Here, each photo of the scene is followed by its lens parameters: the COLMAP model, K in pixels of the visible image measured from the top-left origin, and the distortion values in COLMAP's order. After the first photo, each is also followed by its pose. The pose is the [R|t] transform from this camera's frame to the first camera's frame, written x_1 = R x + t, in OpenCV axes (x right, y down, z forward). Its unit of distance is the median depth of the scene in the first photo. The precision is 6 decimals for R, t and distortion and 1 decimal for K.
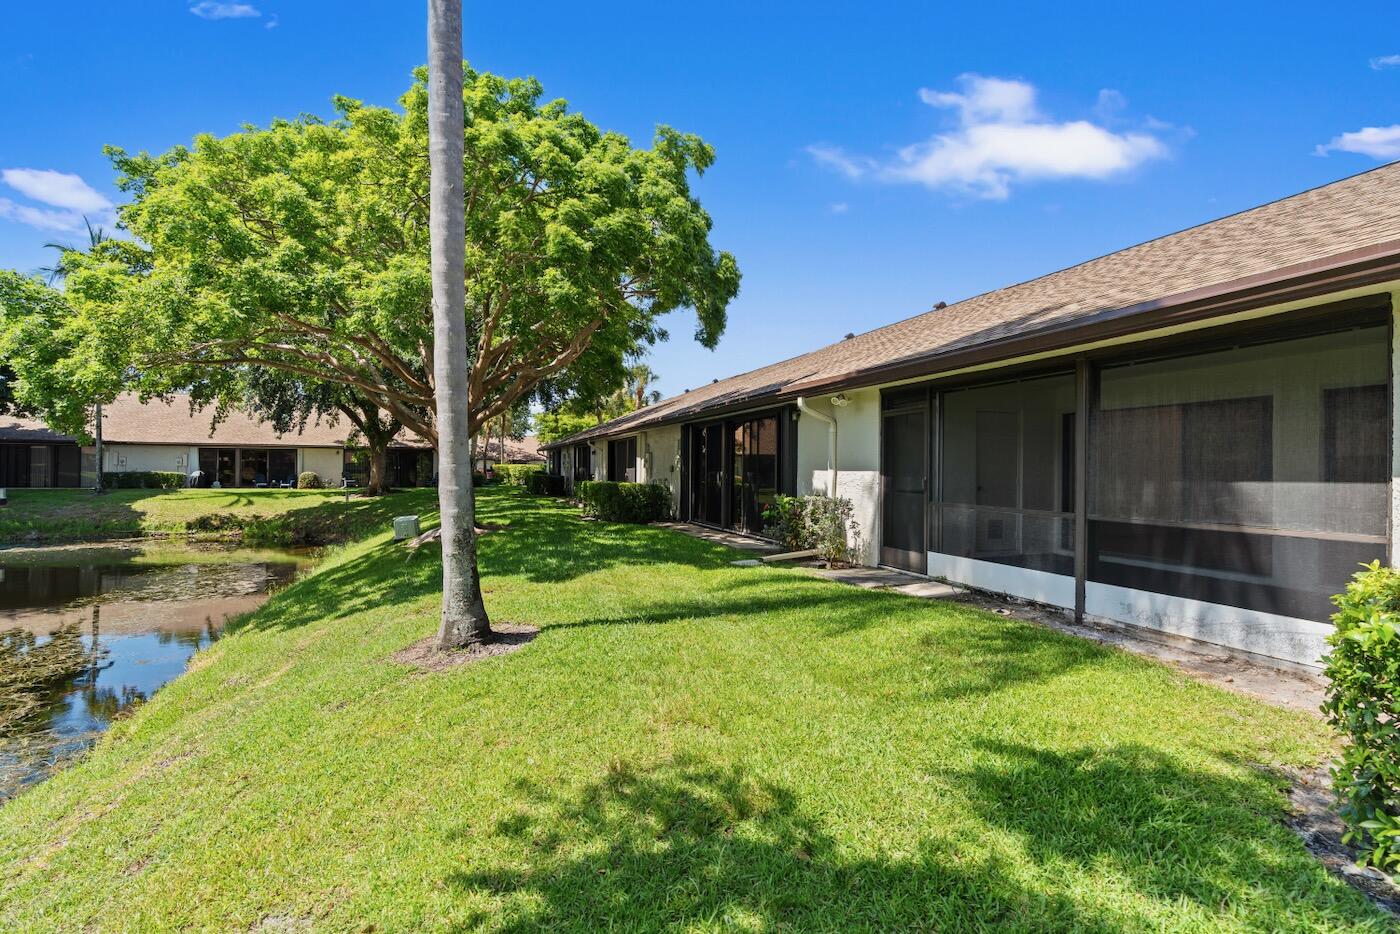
lens RADIAL K [[645.4, 0, 694.9], [0, 645.4, 462.6], [0, 0, 1]] dist [0.001213, 0.000278]
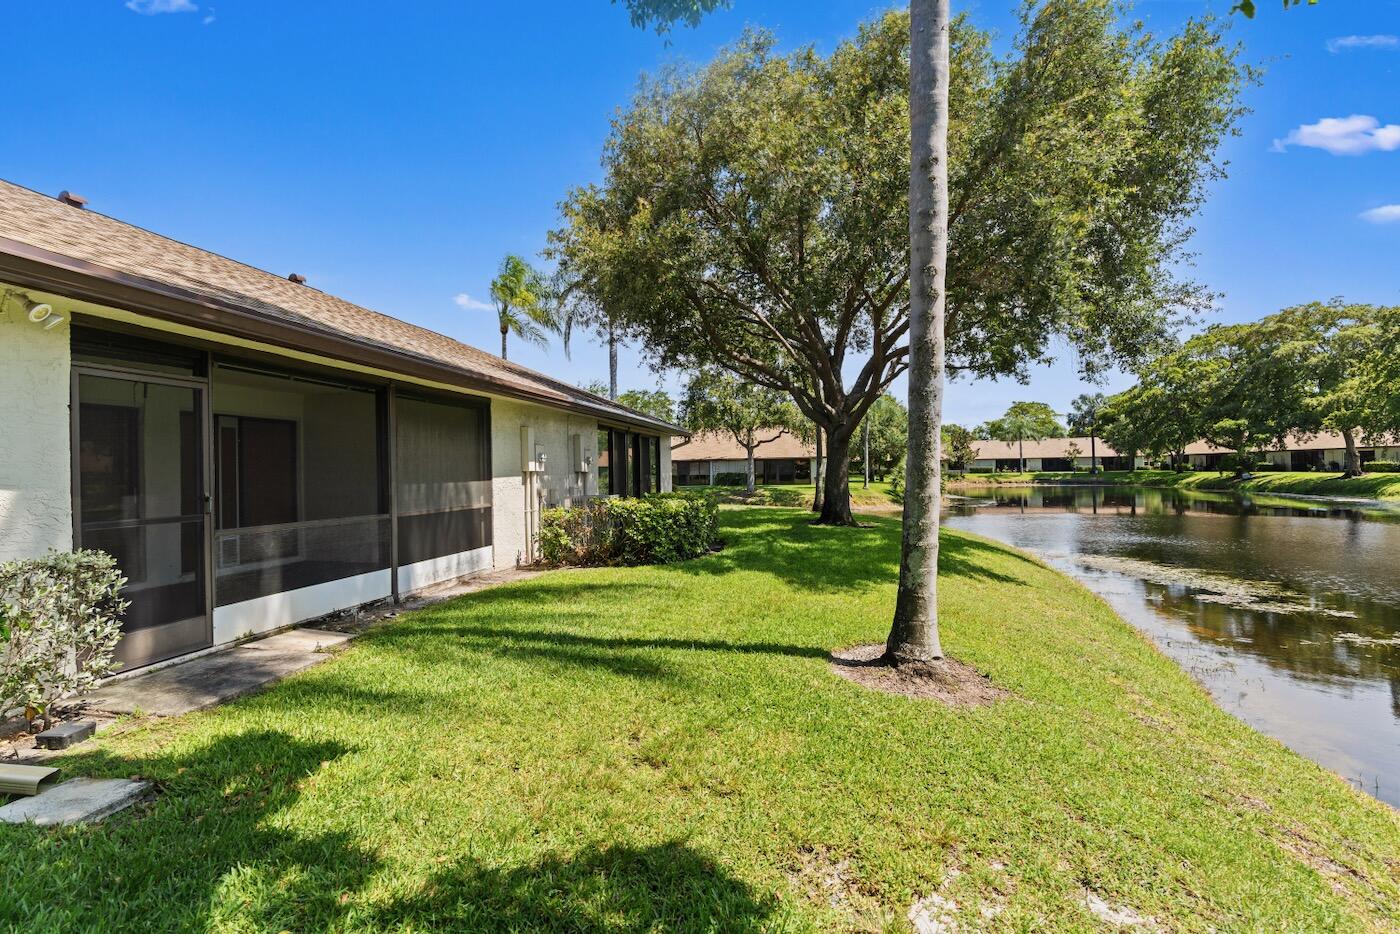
lens RADIAL K [[645.4, 0, 694.9], [0, 645.4, 462.6], [0, 0, 1]] dist [0.001213, 0.000278]
pose [[-0.853627, 0.015071, 0.520667, -0.493713], [0.006252, 0.999806, -0.018690, 0.010610], [-0.520848, -0.012699, -0.853555, 1.684554]]
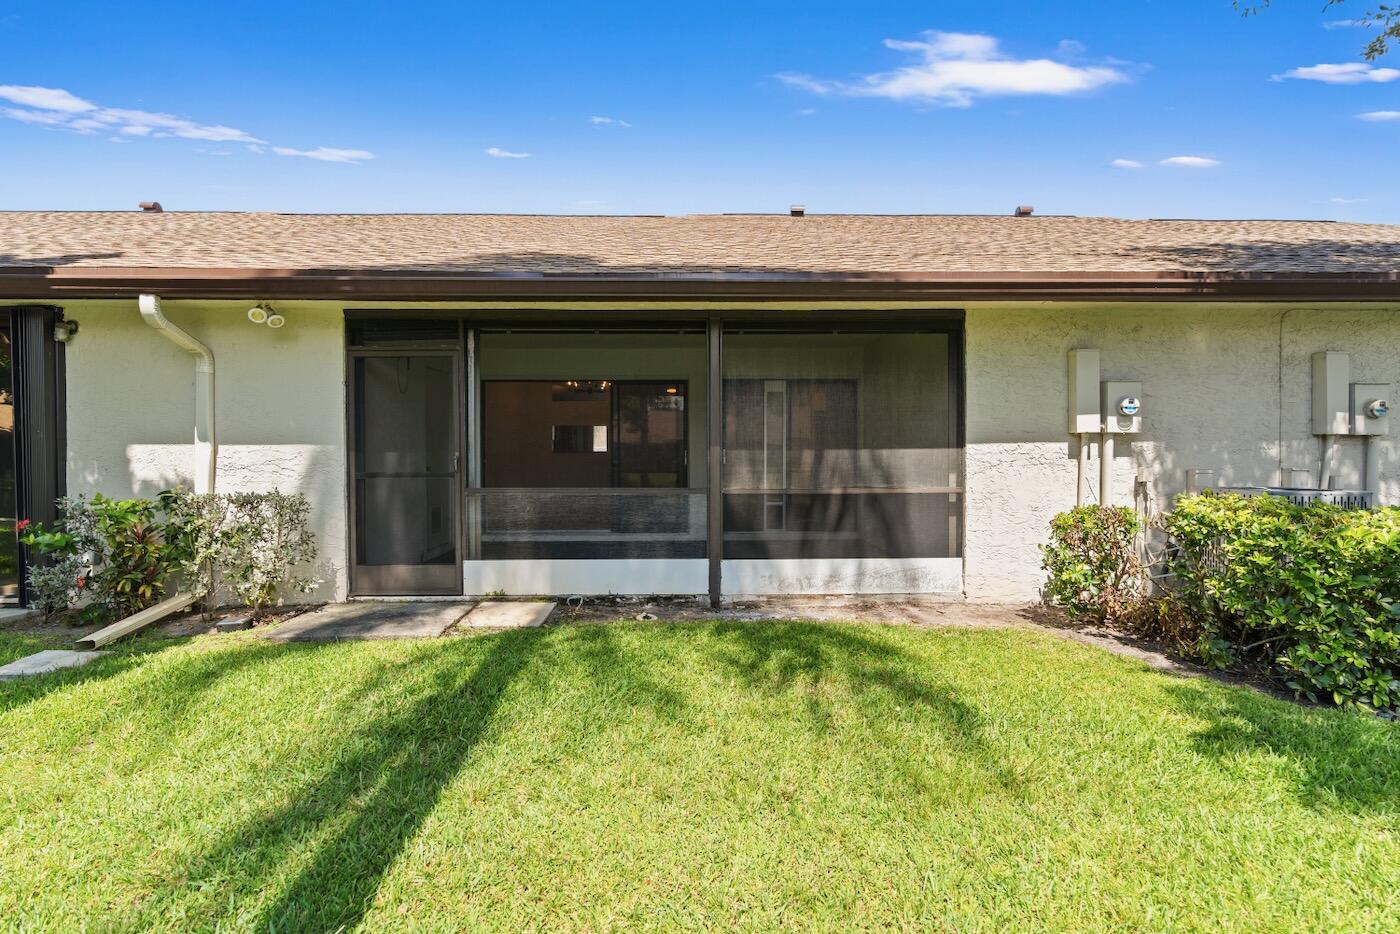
lens RADIAL K [[686.4, 0, 699.7], [0, 686.4, 458.7], [0, 0, 1]] dist [-0.001770, -0.000168]
pose [[0.323061, -0.018623, 0.946195, -0.319003], [-0.004961, 0.999759, 0.021371, 0.016361], [-0.946365, -0.011599, 0.322891, 0.686311]]
